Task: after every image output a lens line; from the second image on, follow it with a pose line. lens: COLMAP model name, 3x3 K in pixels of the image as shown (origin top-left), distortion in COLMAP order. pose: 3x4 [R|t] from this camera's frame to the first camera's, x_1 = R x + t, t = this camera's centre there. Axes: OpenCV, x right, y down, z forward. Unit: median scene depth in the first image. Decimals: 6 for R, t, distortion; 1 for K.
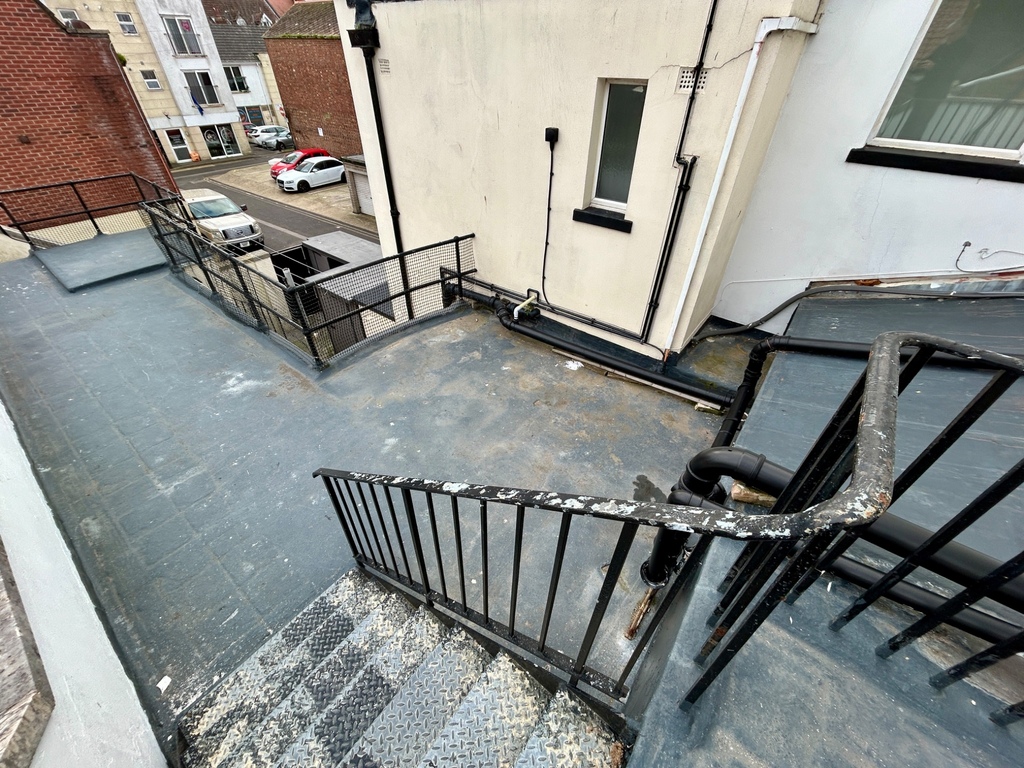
lens RADIAL K [[411.2, 0, 506.6], [0, 411.2, 382.0], [0, 0, 1]] dist [0.002539, 0.000141]
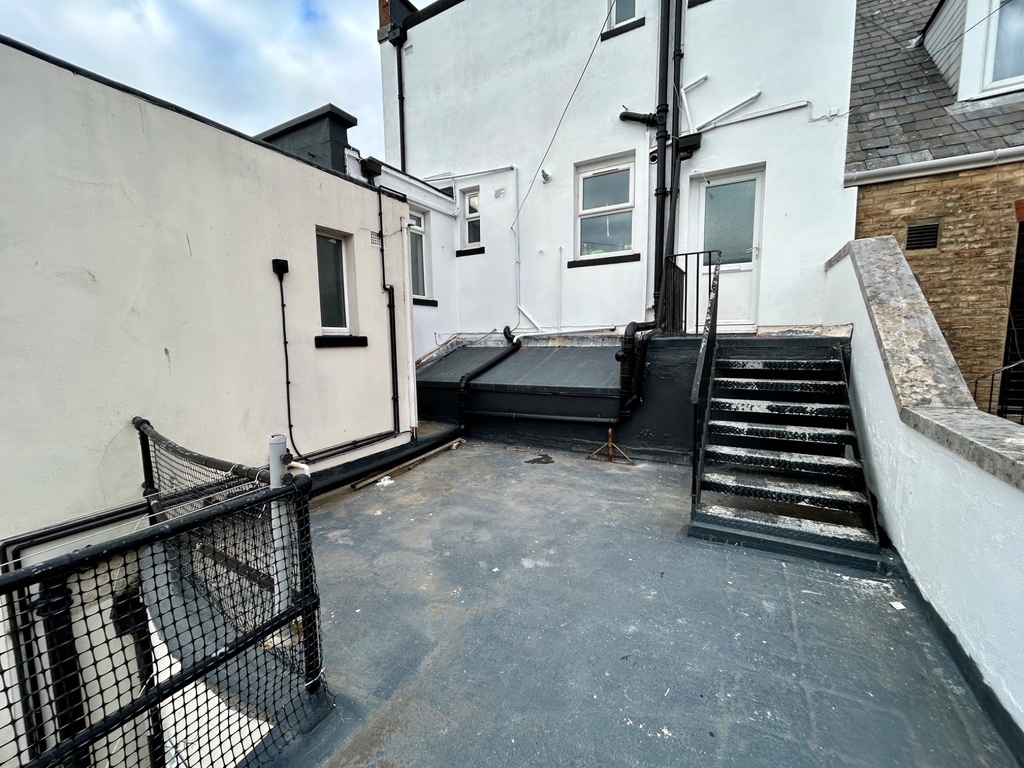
lens RADIAL K [[411.2, 0, 510.4], [0, 411.2, 383.2], [0, 0, 1]] dist [0.002539, 0.000141]
pose [[-0.147642, -0.114728, 0.982364, -0.890510], [0.627050, 0.757256, 0.182679, -0.234574], [-0.764860, 0.642962, -0.039862, 0.783978]]
